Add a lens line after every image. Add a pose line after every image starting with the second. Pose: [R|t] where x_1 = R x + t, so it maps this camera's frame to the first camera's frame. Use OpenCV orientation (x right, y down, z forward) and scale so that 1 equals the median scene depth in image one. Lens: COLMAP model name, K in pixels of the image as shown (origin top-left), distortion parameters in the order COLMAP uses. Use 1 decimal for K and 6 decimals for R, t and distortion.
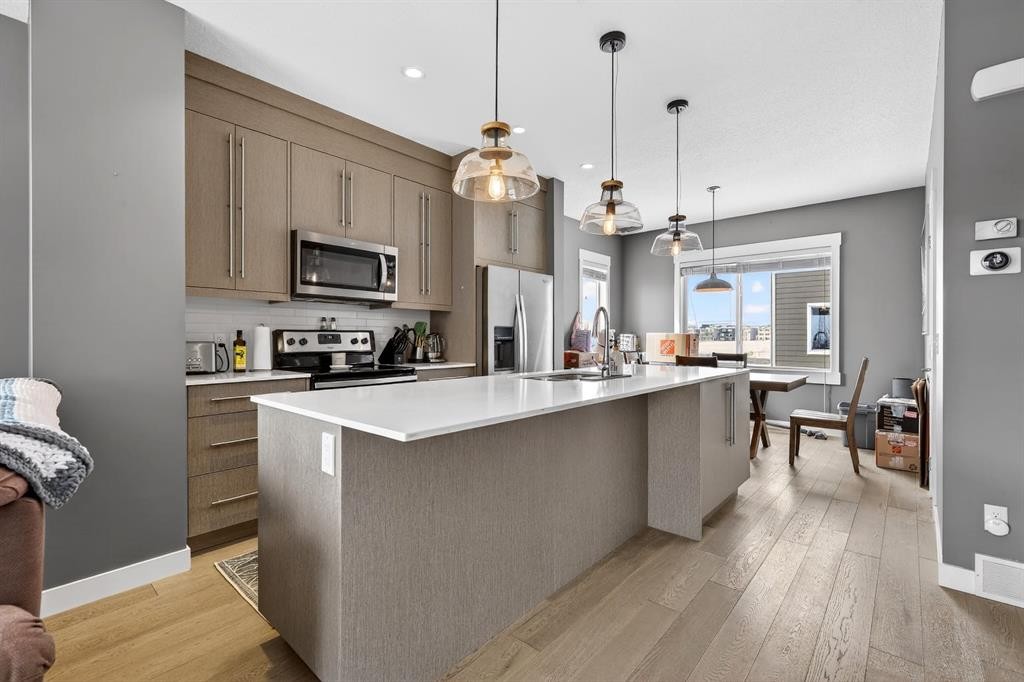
lens RADIAL K [[445.7, 0, 513.5], [0, 445.7, 337.4], [0, 0, 1]] dist [0.005329, -0.000899]
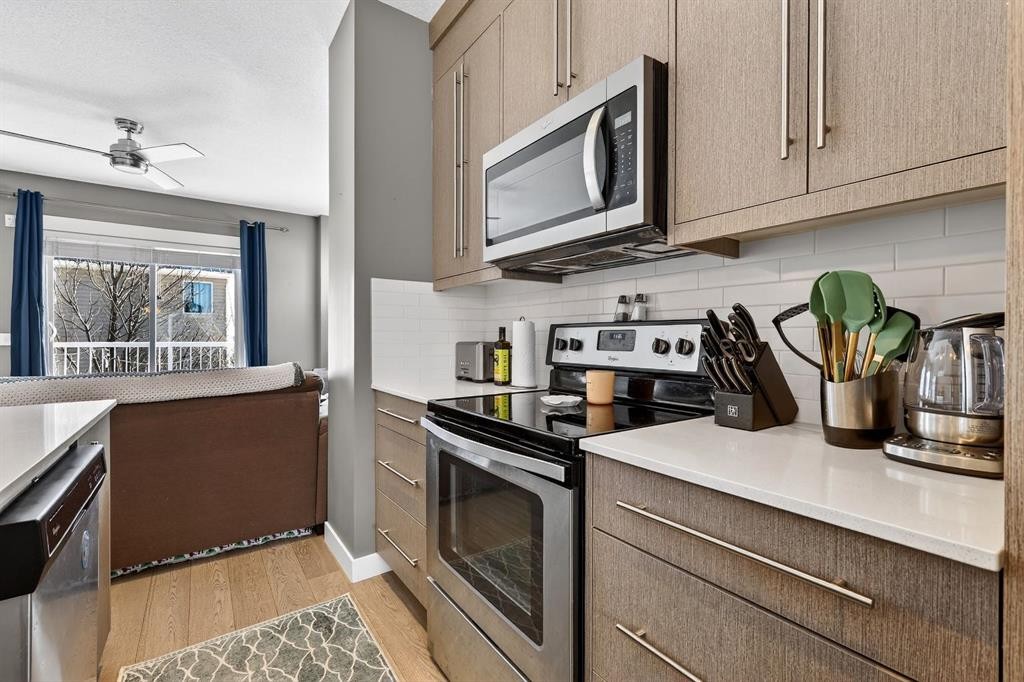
lens RADIAL K [[445.7, 0, 518.0], [0, 445.7, 339.2], [0, 0, 1]] dist [0.005329, -0.000899]
pose [[-0.225760, 0.005801, -0.974166, 0.072909], [-0.000216, 0.999982, 0.006005, -0.000904], [0.974183, 0.001566, -0.225754, 1.035674]]
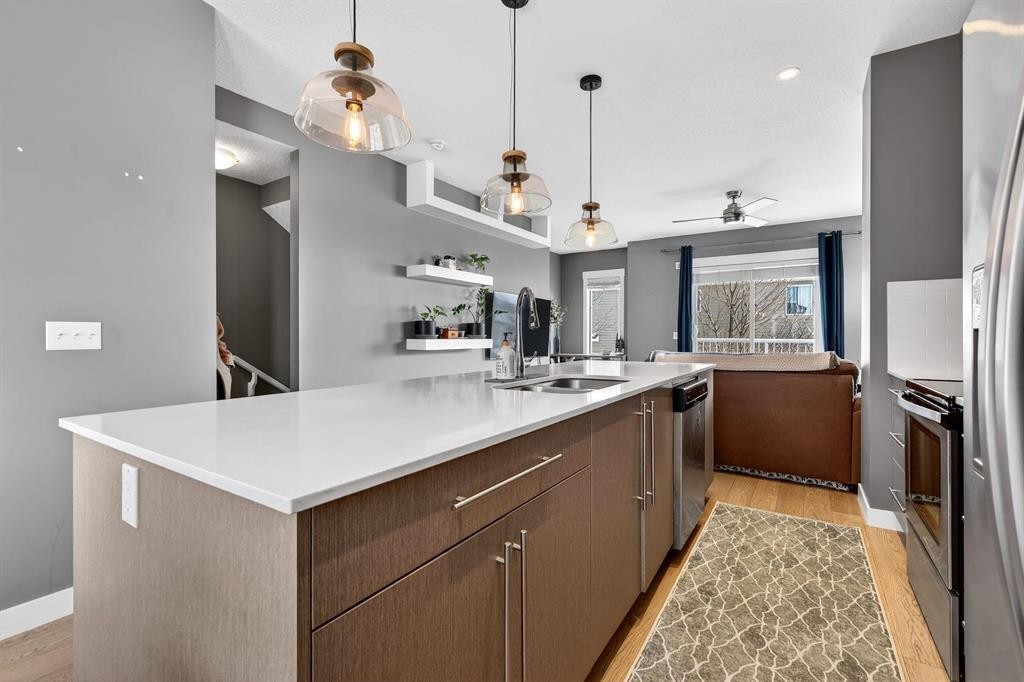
lens RADIAL K [[445.7, 0, 509.5], [0, 445.7, 336.4], [0, 0, 1]] dist [0.005329, -0.000899]
pose [[-0.990898, -0.000480, -0.134613, 0.254717], [-0.000680, 0.999999, 0.001443, 0.008741], [0.134612, 0.001521, -0.990897, 1.371069]]
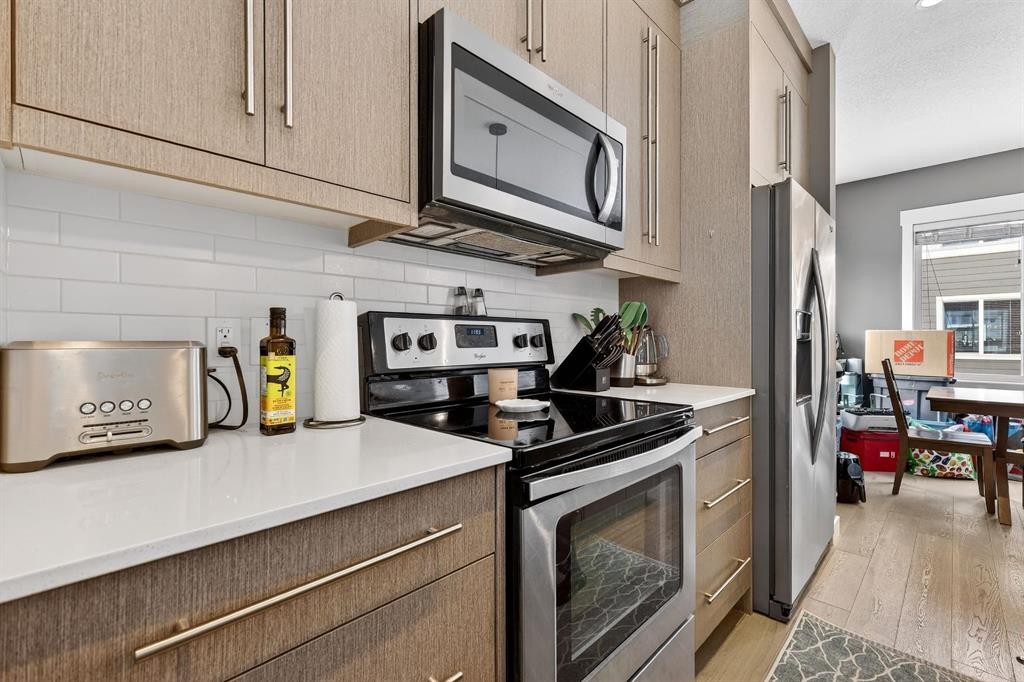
lens RADIAL K [[445.7, 0, 512.7], [0, 445.7, 339.7], [0, 0, 1]] dist [0.005329, -0.000899]
pose [[0.998340, -0.000907, -0.057594, -0.363222], [0.000834, 0.999999, -0.001290, 0.007532], [0.057596, 0.001240, 0.998339, 0.586919]]
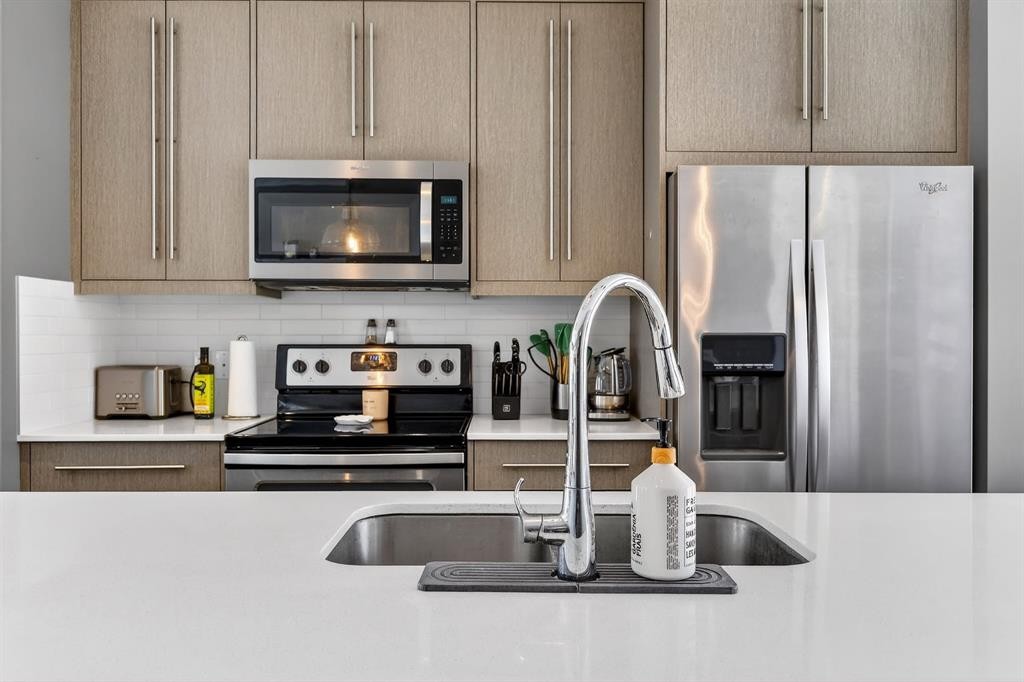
lens RADIAL K [[764.4, 0, 517.3], [0, 764.4, 339.1], [0, 0, 1]] dist [-0.004969, 0.006520]
pose [[0.673289, 0.003398, -0.739371, 0.358123], [0.000377, 0.999988, 0.004939, -0.027553], [0.739379, -0.003604, 0.673280, 0.546319]]
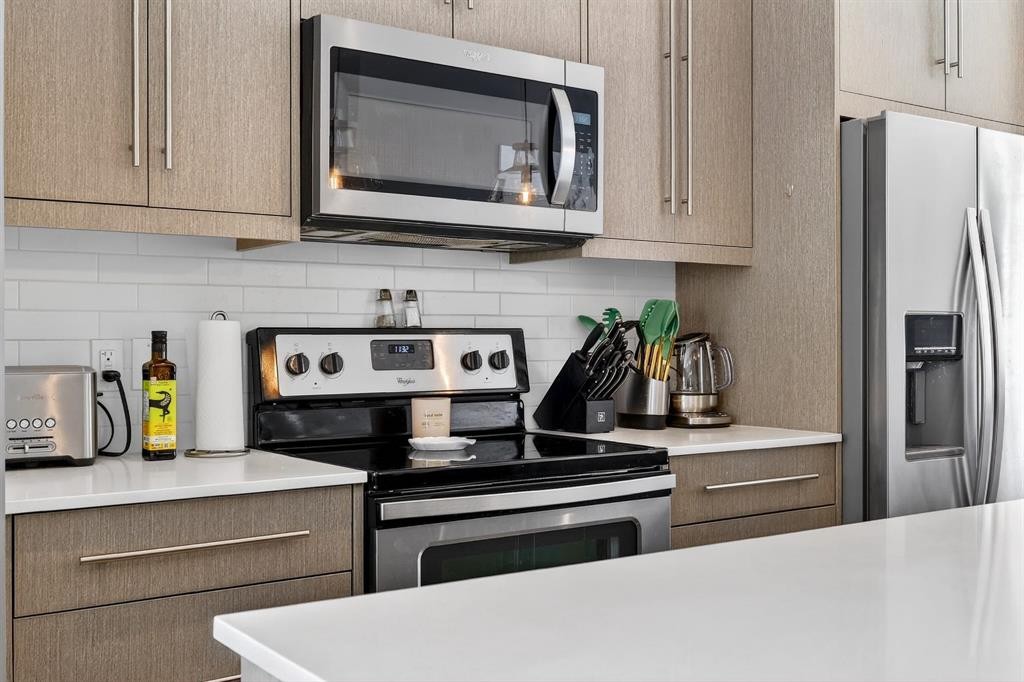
lens RADIAL K [[1102.2, 0, 508.4], [0, 1102.2, 333.3], [0, 0, 1]] dist [0.011800, 0.000000]
pose [[0.972126, -0.003691, -0.234429, -0.149935], [0.002552, 0.999983, -0.005161, -0.008410], [0.234444, 0.004419, 0.972120, 0.234198]]
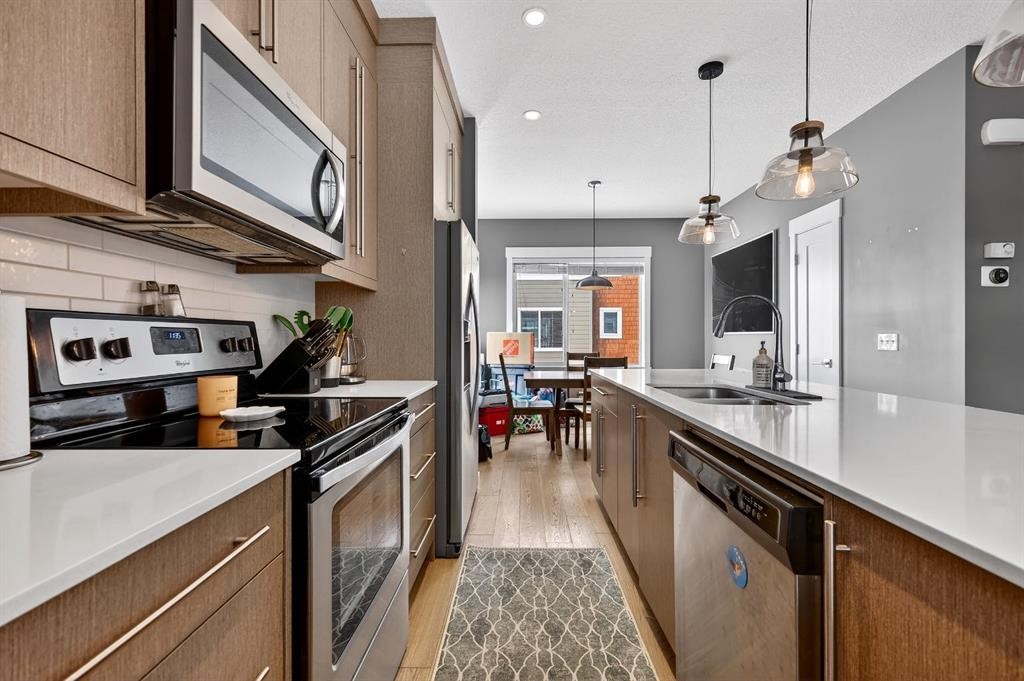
lens RADIAL K [[445.7, 0, 517.0], [0, 445.7, 338.6], [0, 0, 1]] dist [0.005329, -0.000899]
pose [[0.760364, -0.001768, 0.649495, -0.452424], [0.000620, 0.999998, 0.001996, 0.001245], [-0.649497, -0.001115, 0.760363, 0.547735]]
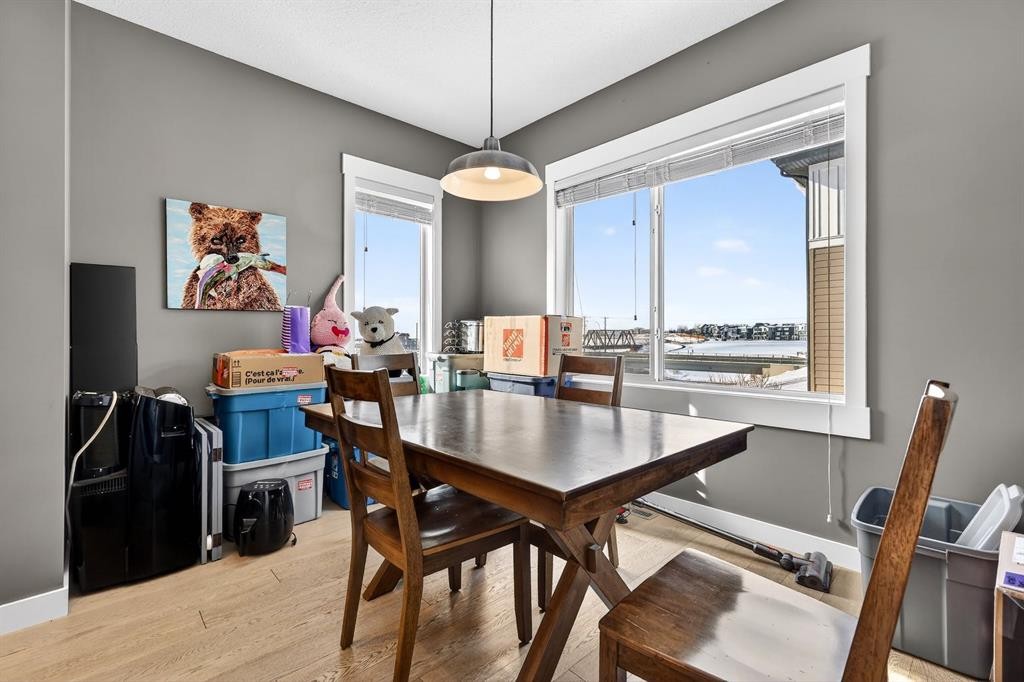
lens RADIAL K [[445.7, 0, 516.9], [0, 445.7, 336.3], [0, 0, 1]] dist [0.005329, -0.000899]
pose [[0.995856, -0.004638, -0.090823, 0.731172], [0.004391, 0.999986, -0.002913, 0.029018], [0.090836, 0.002502, 0.995863, 0.928233]]
